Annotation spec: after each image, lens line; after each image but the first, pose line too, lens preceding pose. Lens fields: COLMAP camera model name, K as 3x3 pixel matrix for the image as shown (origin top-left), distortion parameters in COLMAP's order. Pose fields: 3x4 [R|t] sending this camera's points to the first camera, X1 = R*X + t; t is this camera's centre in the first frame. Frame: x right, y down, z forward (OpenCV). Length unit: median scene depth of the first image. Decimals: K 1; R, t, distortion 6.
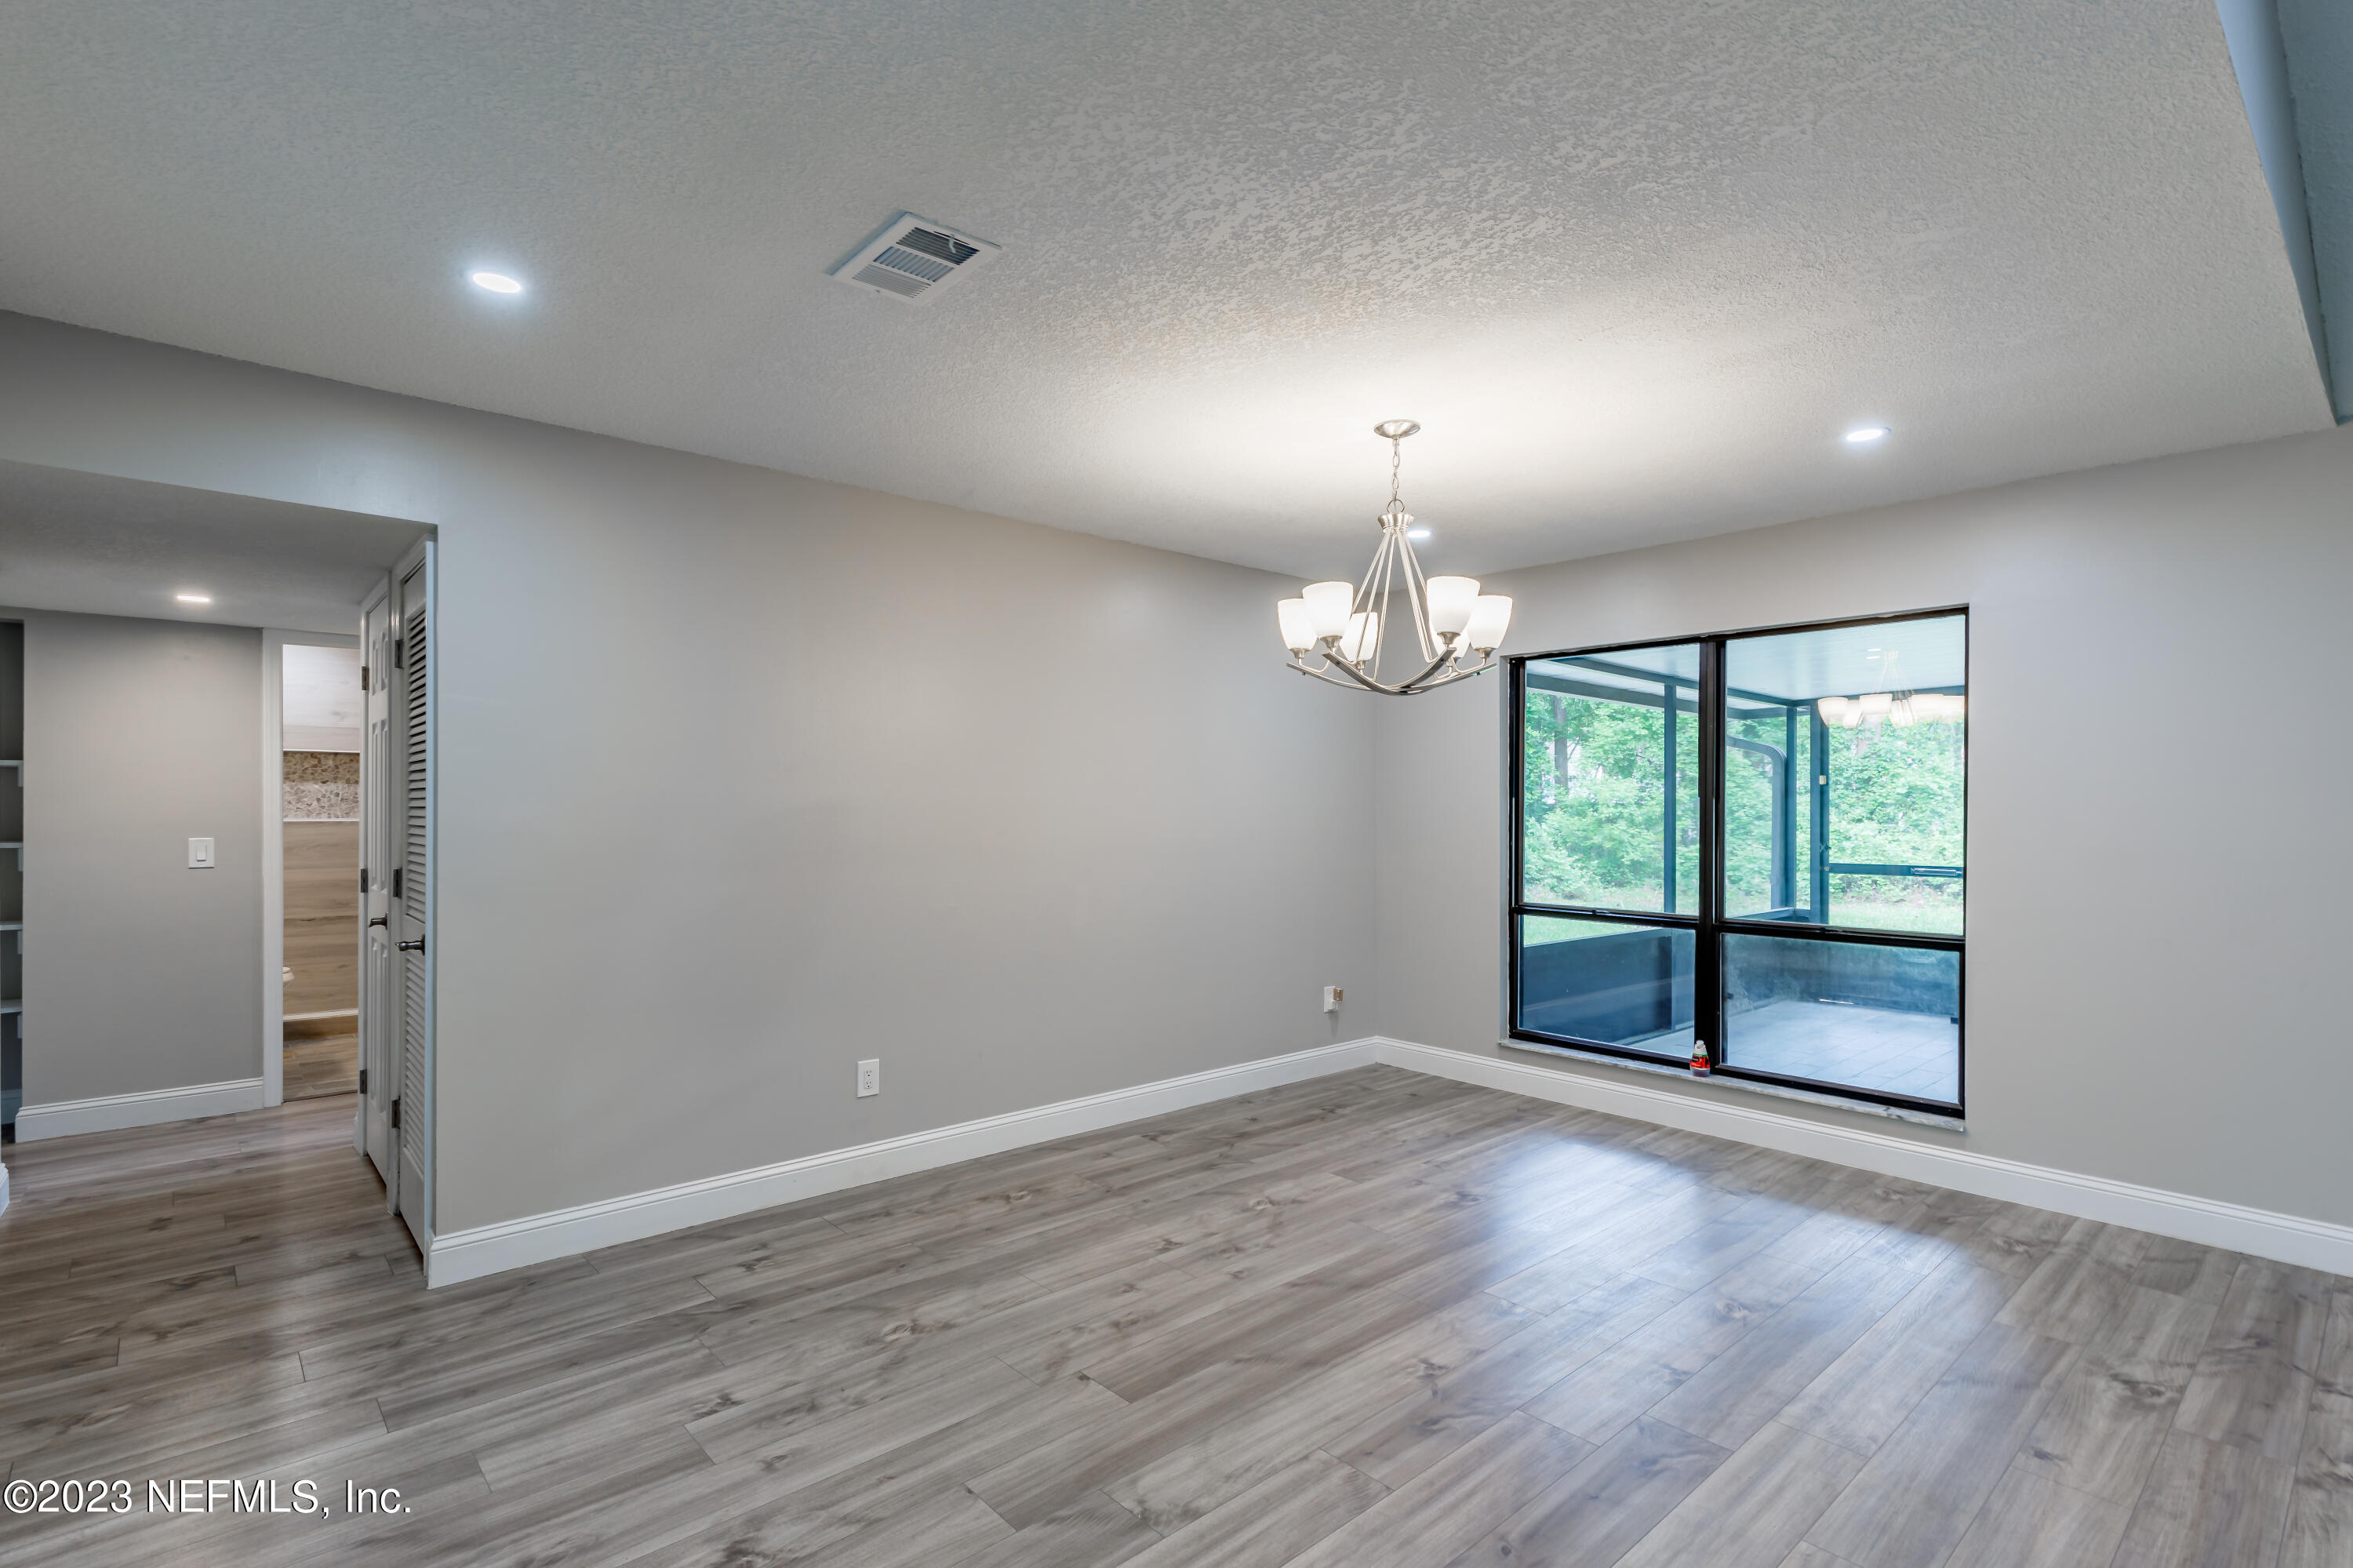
lens RADIAL K [[1083.2, 0, 1211.5], [0, 1083.2, 816.6], [0, 0, 1]] dist [0.012606, -0.006681]
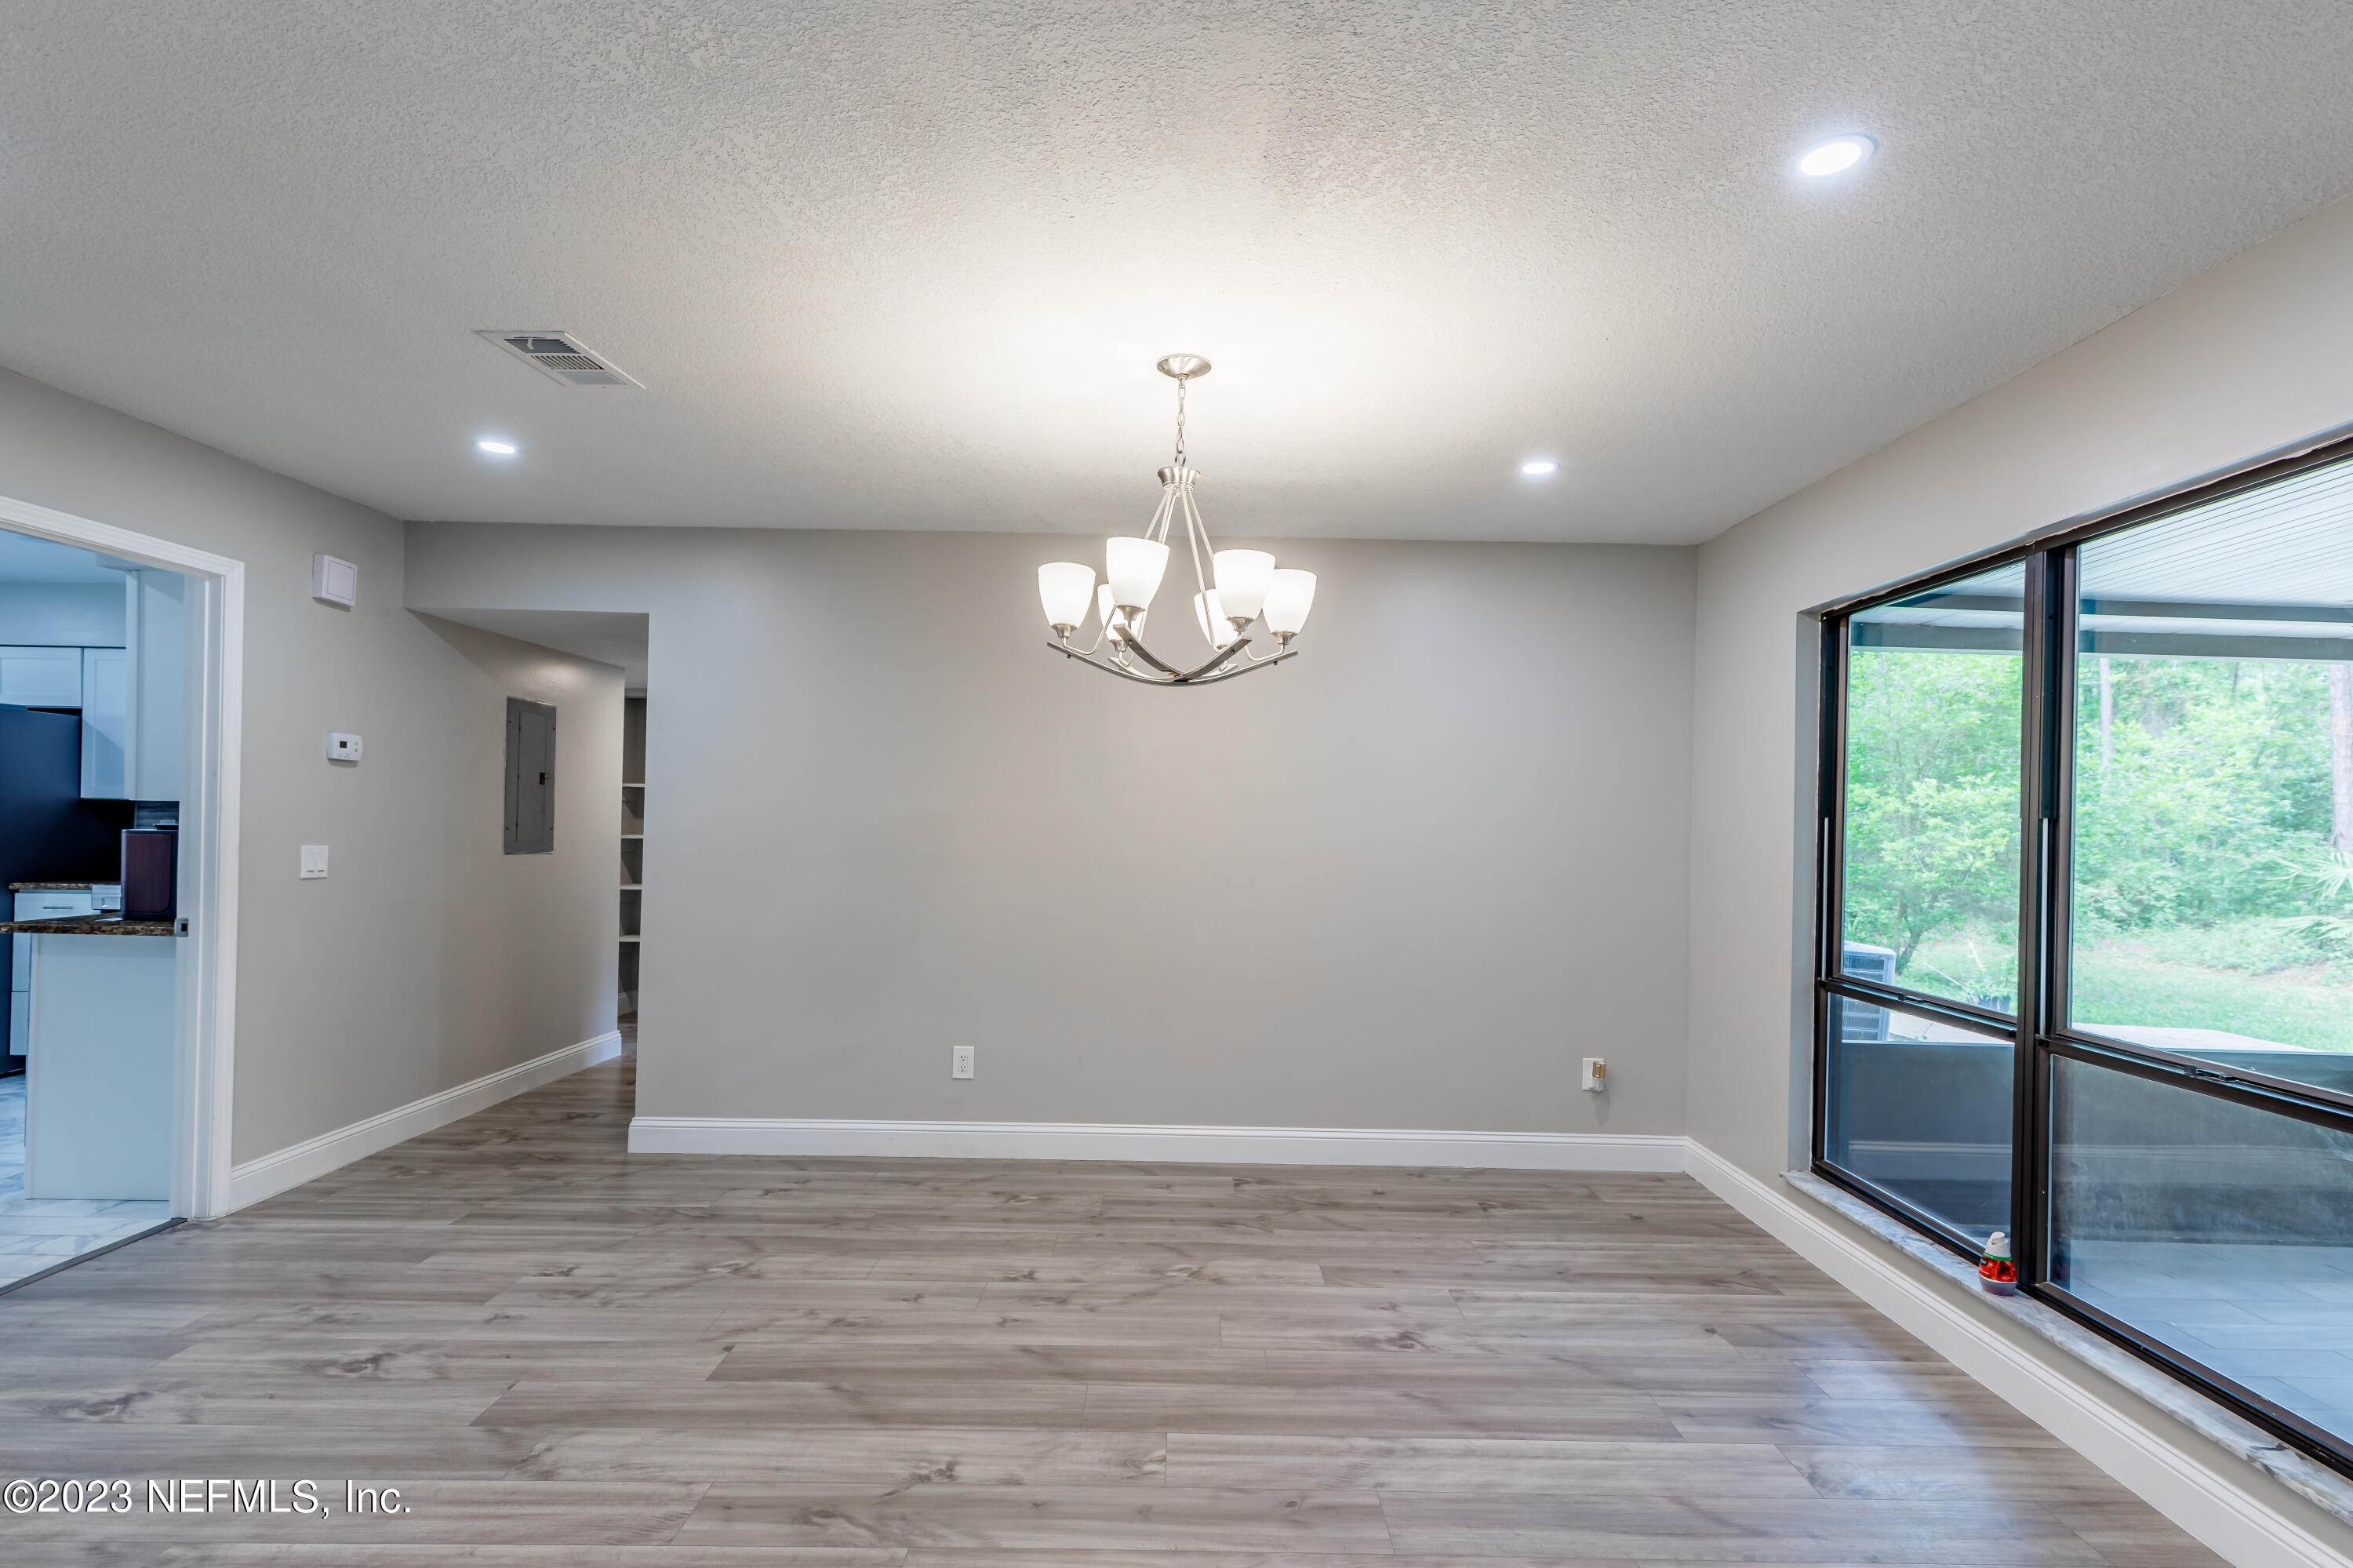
lens RADIAL K [[1083.2, 0, 1228.4], [0, 1083.2, 839.3], [0, 0, 1]] dist [0.012606, -0.006681]
pose [[0.755818, 0.017904, -0.654537, 0.614442], [-0.024083, 0.999710, -0.000463, 0.004492], [0.654339, 0.016114, 0.756030, 0.331699]]
